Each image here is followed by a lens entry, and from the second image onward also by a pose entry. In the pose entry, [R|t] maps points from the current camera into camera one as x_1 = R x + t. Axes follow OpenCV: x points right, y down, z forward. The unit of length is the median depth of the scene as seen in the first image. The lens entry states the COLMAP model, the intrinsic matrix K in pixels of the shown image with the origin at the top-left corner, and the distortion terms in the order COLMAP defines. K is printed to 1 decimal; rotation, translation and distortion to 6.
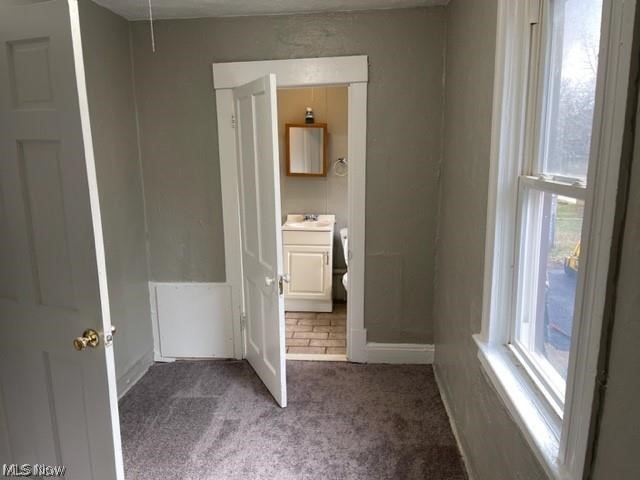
lens RADIAL K [[485.3, 0, 315.3], [0, 485.3, 243.0], [0, 0, 1]] dist [0.069313, -0.089596]
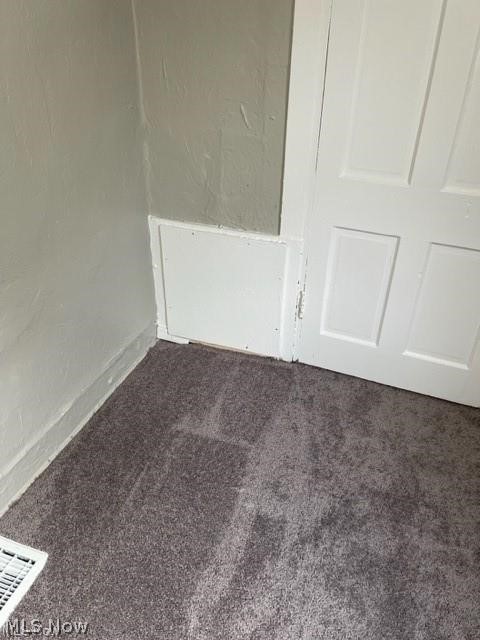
lens RADIAL K [[485.3, 0, 240.0], [0, 485.3, 320.0], [0, 0, 1]] dist [0.069313, -0.089596]
pose [[0.968126, 0.158321, -0.194079, -0.120520], [-0.077307, 0.925929, 0.369700, -0.032296], [0.238235, -0.342913, 0.908656, 0.528585]]
